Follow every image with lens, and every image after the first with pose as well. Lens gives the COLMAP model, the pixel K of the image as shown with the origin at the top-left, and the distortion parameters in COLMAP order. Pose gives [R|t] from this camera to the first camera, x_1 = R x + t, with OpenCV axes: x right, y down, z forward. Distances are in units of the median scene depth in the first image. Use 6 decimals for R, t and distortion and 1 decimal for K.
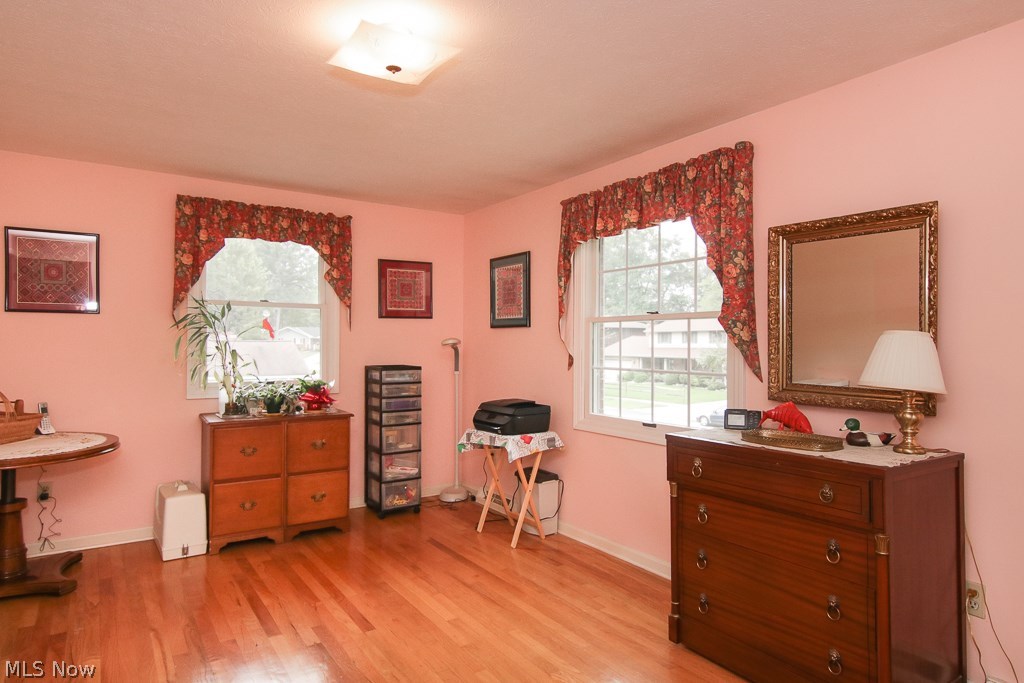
lens RADIAL K [[611.7, 0, 512.0], [0, 611.7, 341.9], [0, 0, 1]] dist [0.004727, 0.000206]
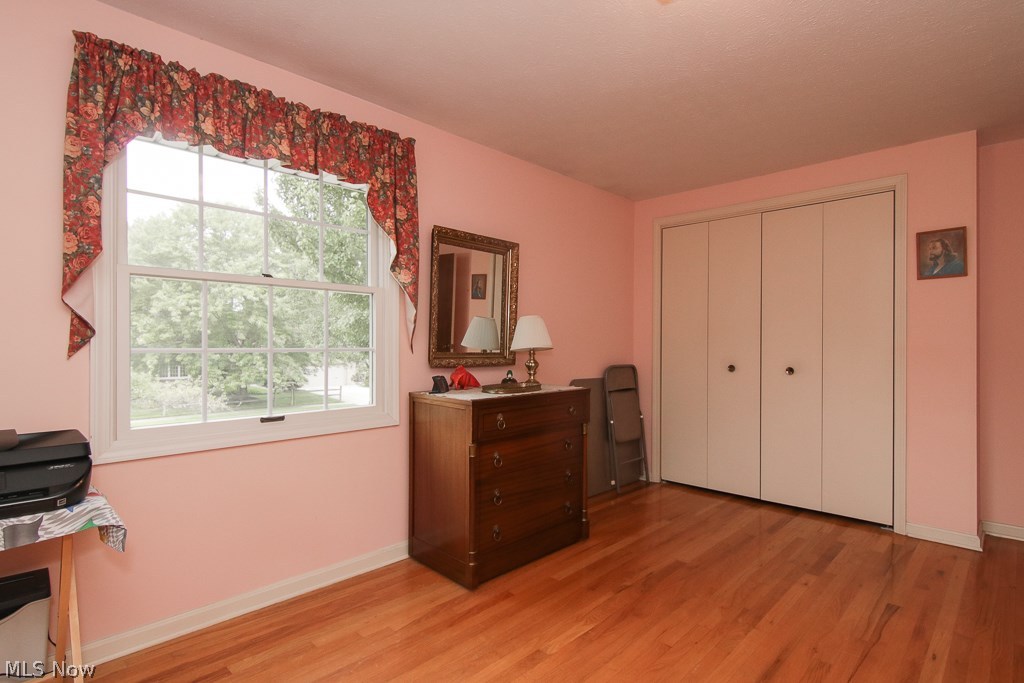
lens RADIAL K [[530.3, 0, 512.0], [0, 530.3, 341.6], [0, 0, 1]] dist [-0.000921, -0.000048]
pose [[-0.228950, -0.006753, 0.973415, -0.511979], [-0.012769, 0.999911, 0.003933, 0.030508], [-0.973355, -0.011529, -0.229015, 0.869255]]
